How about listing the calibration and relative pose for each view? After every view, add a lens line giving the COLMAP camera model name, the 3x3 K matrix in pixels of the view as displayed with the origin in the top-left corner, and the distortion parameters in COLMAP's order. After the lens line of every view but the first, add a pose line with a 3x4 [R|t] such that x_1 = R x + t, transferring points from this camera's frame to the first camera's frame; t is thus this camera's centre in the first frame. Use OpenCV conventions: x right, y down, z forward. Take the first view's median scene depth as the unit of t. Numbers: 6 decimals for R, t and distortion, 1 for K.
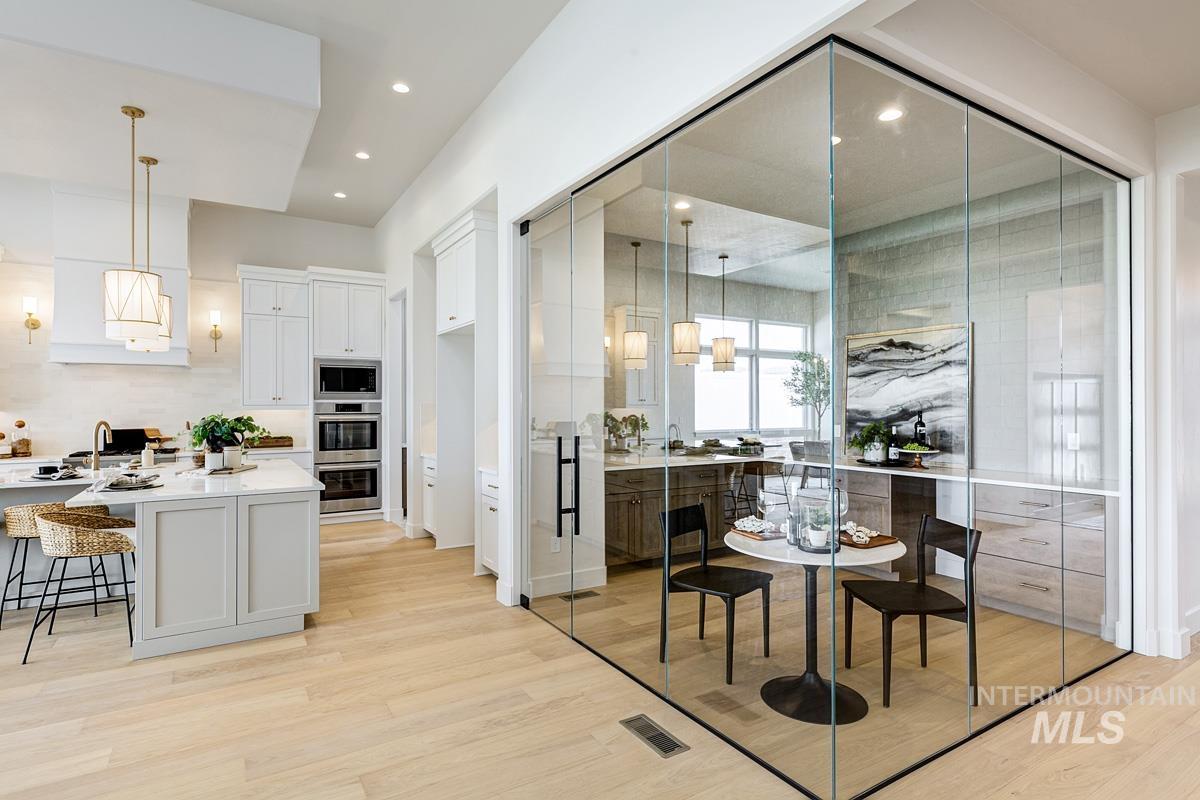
lens RADIAL K [[614.9, 0, 602.3], [0, 614.9, 404.5], [0, 0, 1]] dist [-0.001763, -0.000119]
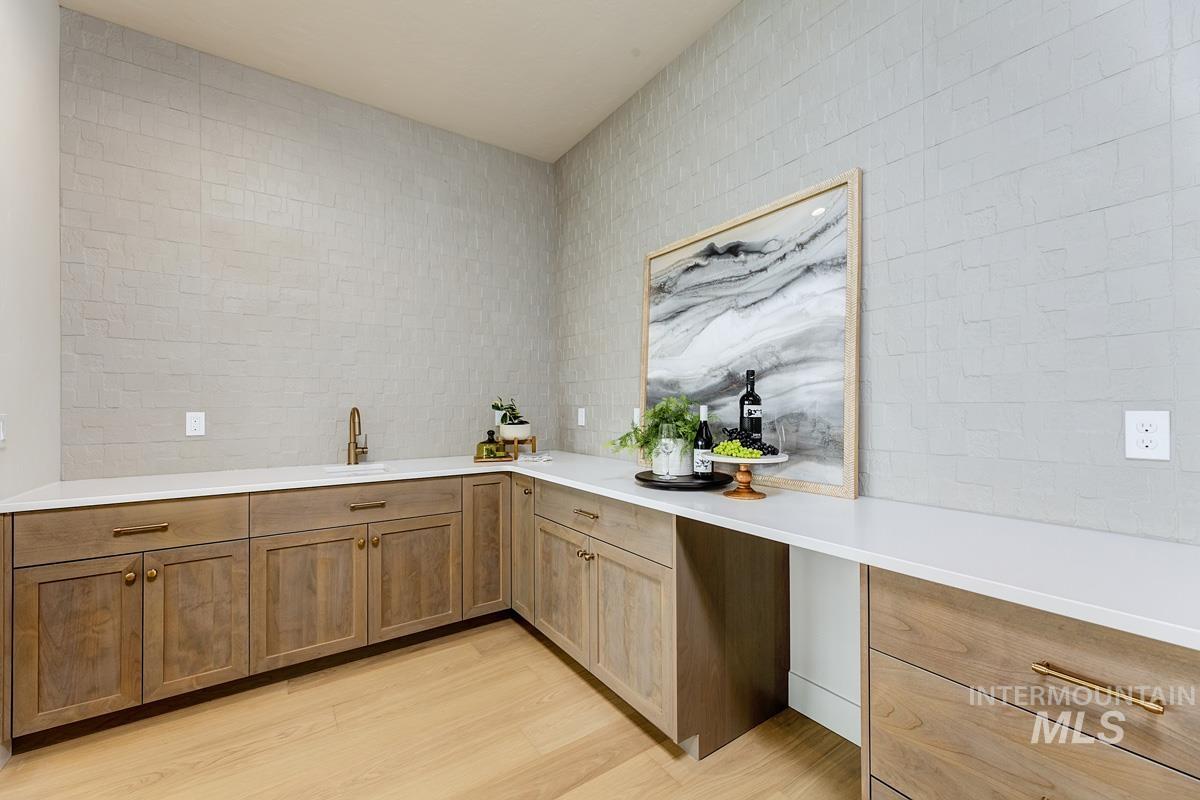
lens RADIAL K [[489.6, 0, 597.4], [0, 489.6, 400.1], [0, 0, 1]] dist [0.004504, 0.000383]
pose [[0.999362, -0.000512, 0.035716, 0.380522], [0.000904, 0.999939, -0.010982, 0.035696], [-0.035708, 0.011007, 0.999302, 0.622365]]
